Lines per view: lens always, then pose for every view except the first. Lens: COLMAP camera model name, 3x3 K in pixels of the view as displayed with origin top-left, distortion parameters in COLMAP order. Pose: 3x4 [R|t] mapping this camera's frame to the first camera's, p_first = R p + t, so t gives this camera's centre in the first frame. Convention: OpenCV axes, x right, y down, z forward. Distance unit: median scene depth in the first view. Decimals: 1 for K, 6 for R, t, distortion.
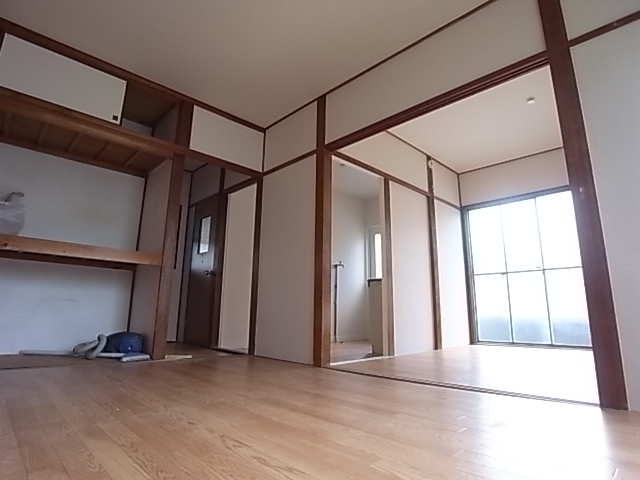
lens RADIAL K [[359.6, 0, 319.5], [0, 359.6, 228.4], [0, 0, 1]] dist [-0.077108, 0.019462]
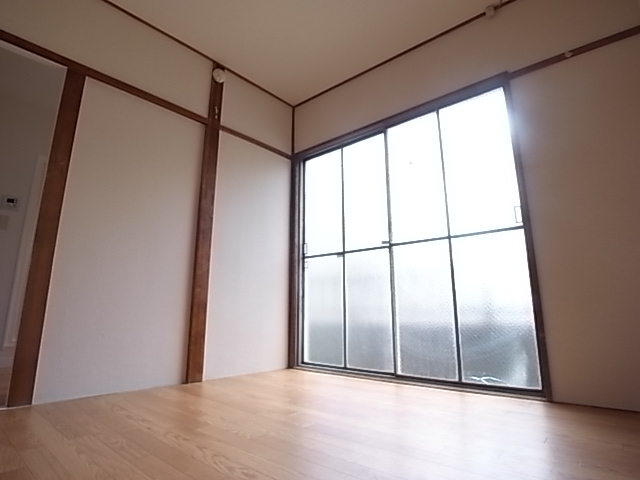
lens RADIAL K [[359.6, 0, 319.5], [0, 359.6, 228.4], [0, 0, 1]] dist [-0.077108, 0.019462]
pose [[0.996724, 0.006204, 0.080639, 0.438449], [-0.005836, 0.999971, -0.004795, 0.086808], [-0.080667, 0.004309, 0.996732, 0.377005]]
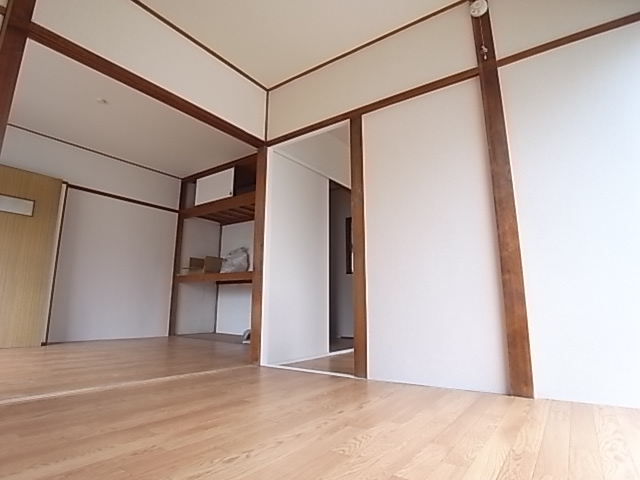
lens RADIAL K [[359.4, 0, 320.0], [0, 359.4, 240.0], [0, 0, 1]] dist [-0.068184, -0.000046]
pose [[0.174565, -0.198206, -0.964490, 0.665973], [0.215923, 0.963394, -0.158900, 0.154504], [0.960679, -0.180517, 0.210972, 0.633921]]
